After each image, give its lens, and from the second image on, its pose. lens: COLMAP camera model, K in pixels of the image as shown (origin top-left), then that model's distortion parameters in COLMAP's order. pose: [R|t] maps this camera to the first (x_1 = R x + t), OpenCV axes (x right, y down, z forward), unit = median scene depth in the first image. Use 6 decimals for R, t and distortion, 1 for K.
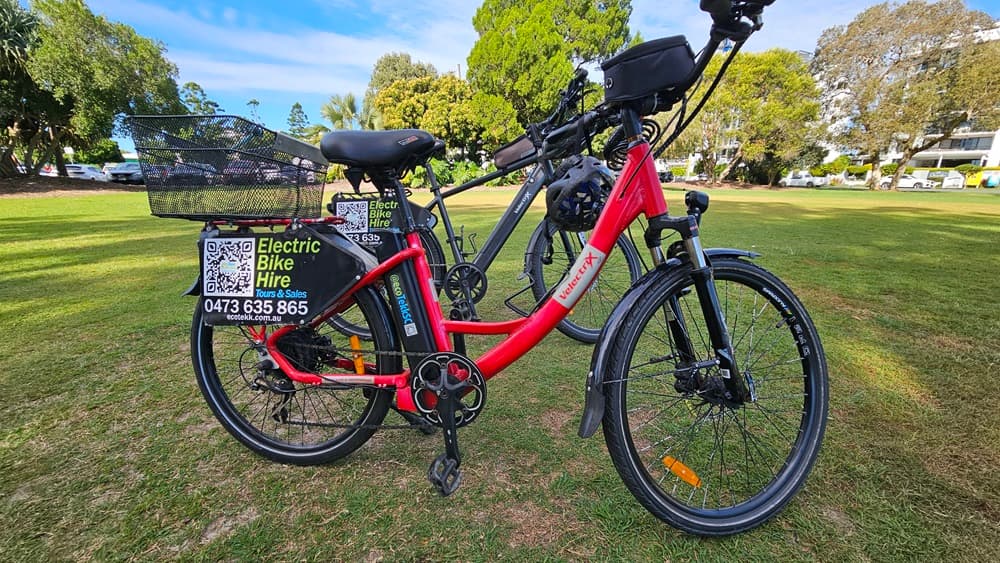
lens RADIAL K [[412.3, 0, 499.0], [0, 412.3, 283.6], [0, 0, 1]] dist [-0.003473, 0.000972]
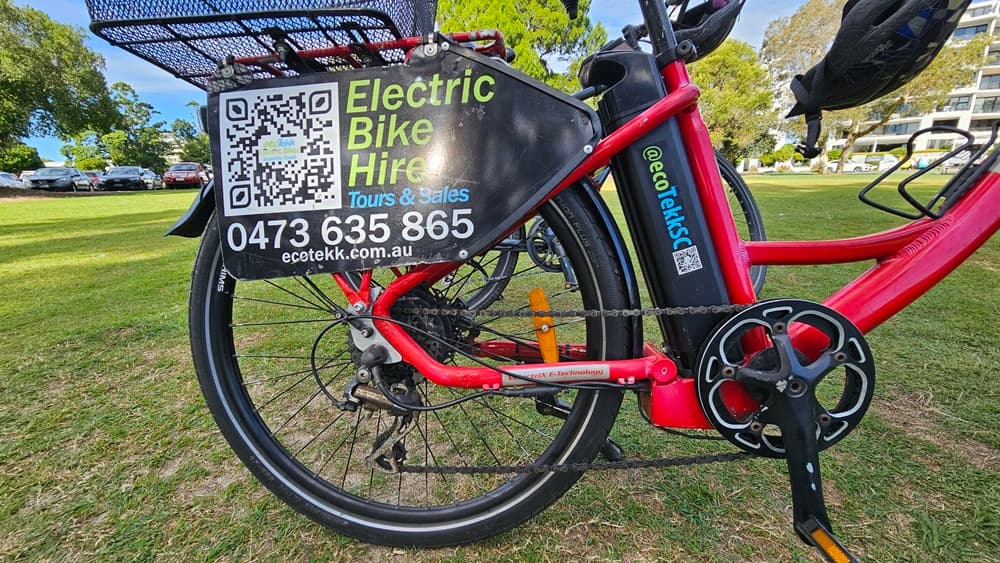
lens RADIAL K [[412.3, 0, 498.8], [0, 412.3, 285.5], [0, 0, 1]] dist [-0.003473, 0.000972]
pose [[0.994883, -0.053269, 0.085849, -0.454378], [0.052750, 0.998573, 0.008304, 0.119229], [-0.086169, -0.003733, 0.996274, 0.513176]]
